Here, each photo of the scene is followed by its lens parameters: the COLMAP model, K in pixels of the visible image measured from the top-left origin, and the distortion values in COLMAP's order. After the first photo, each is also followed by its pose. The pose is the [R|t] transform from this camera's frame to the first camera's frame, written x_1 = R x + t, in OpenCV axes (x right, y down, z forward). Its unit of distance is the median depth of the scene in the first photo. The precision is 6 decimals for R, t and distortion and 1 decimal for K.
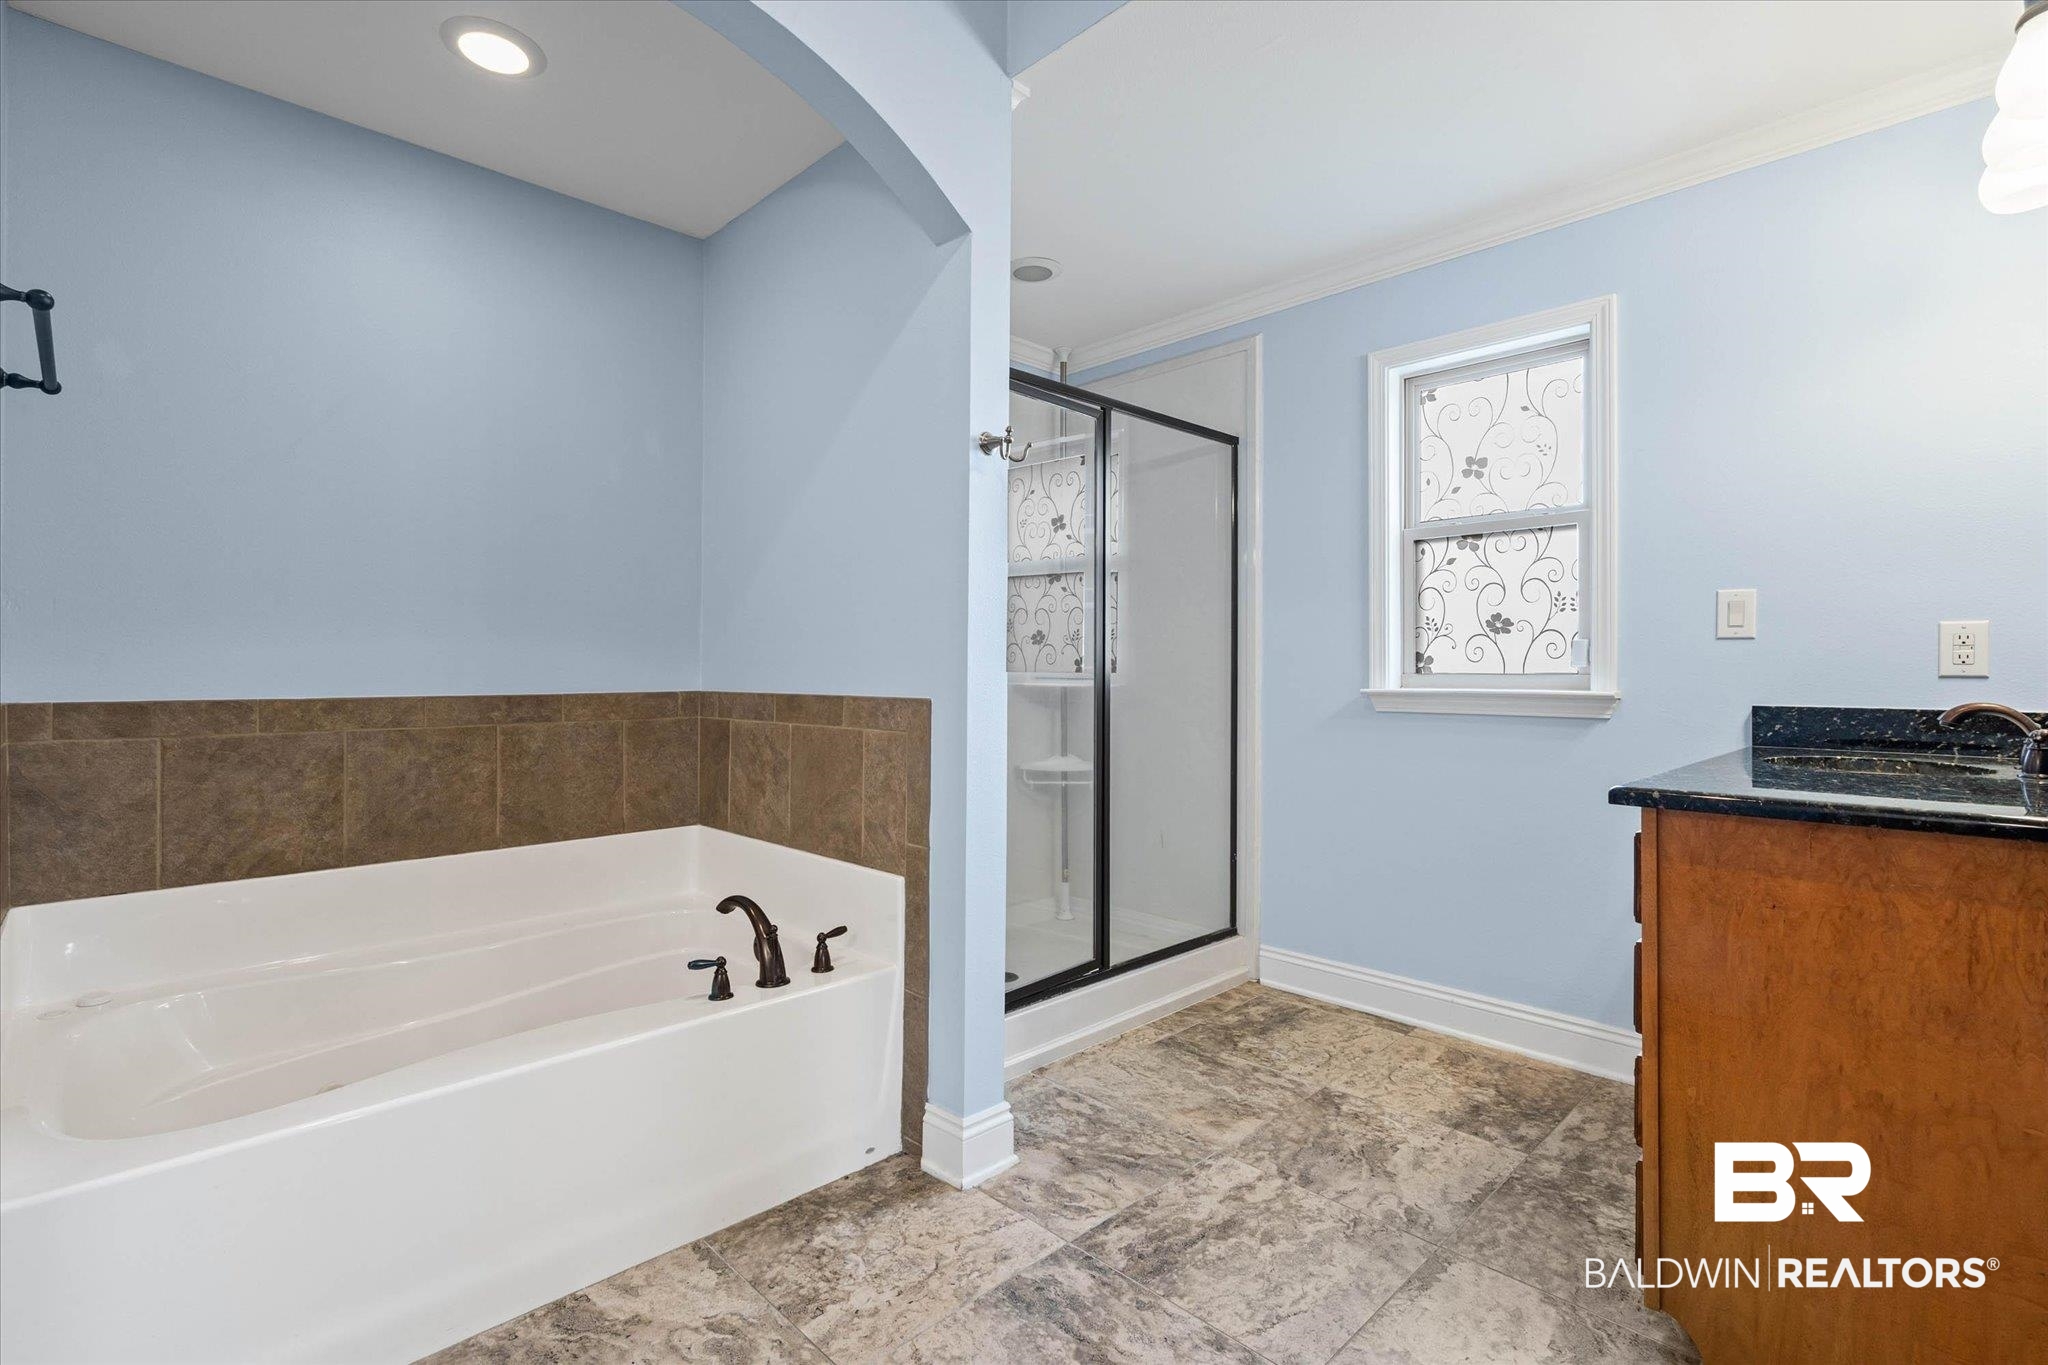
lens RADIAL K [[936.7, 0, 1023.6], [0, 936.7, 673.2], [0, 0, 1]] dist [-0.001737, -0.001047]
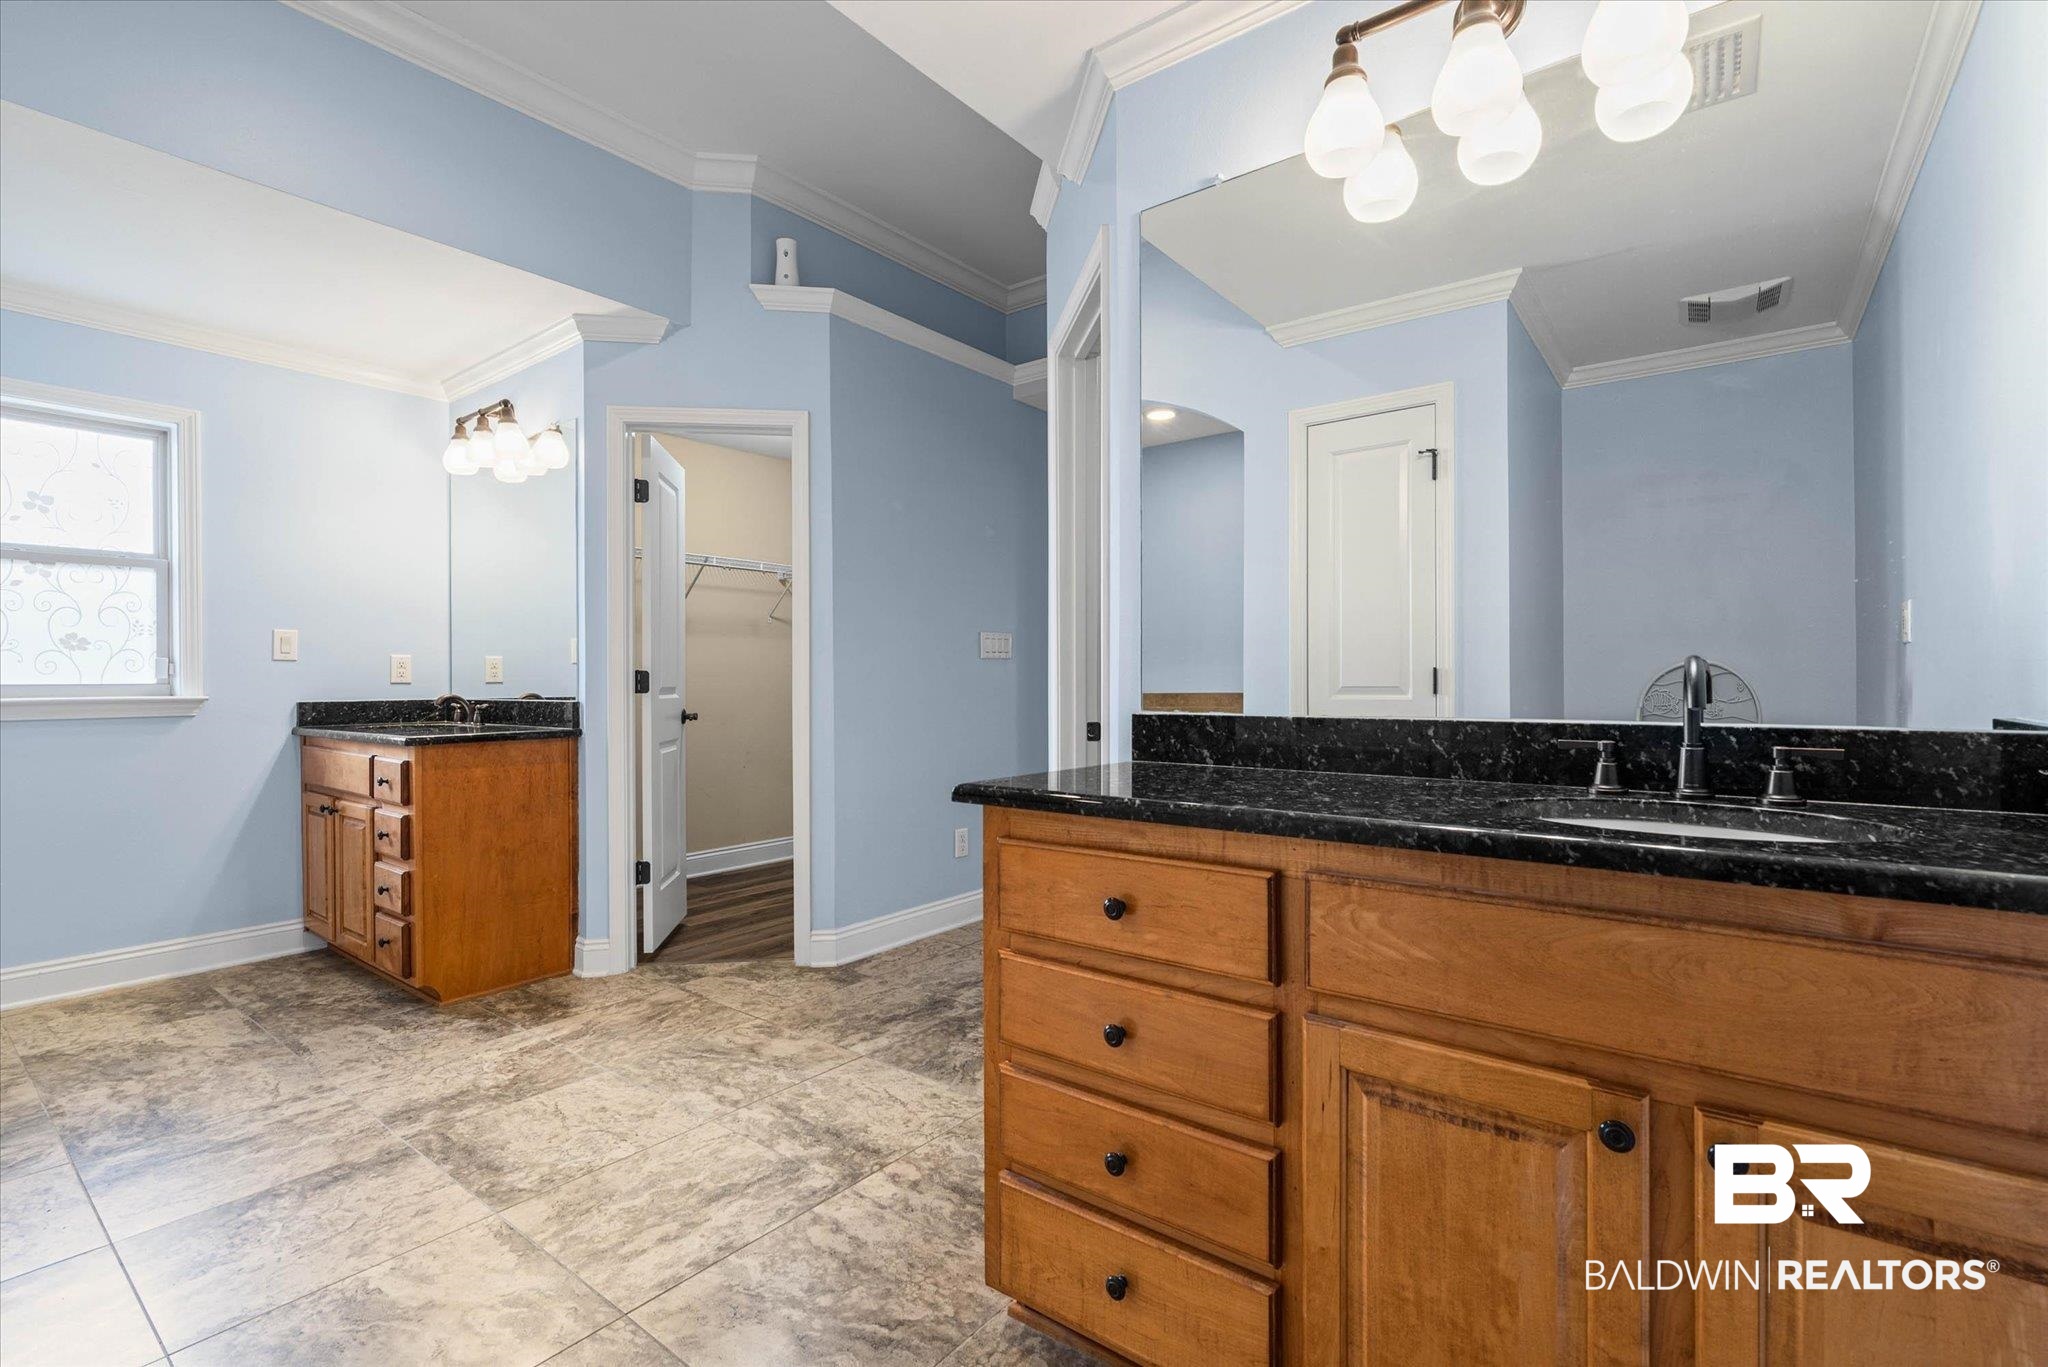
lens RADIAL K [[936.7, 0, 1029.7], [0, 936.7, 681.2], [0, 0, 1]] dist [-0.001737, -0.001047]
pose [[-0.142940, -0.004326, 0.989722, -1.107236], [0.004907, 0.999975, 0.005080, -0.004115], [-0.989719, 0.005583, -0.142916, -0.035596]]
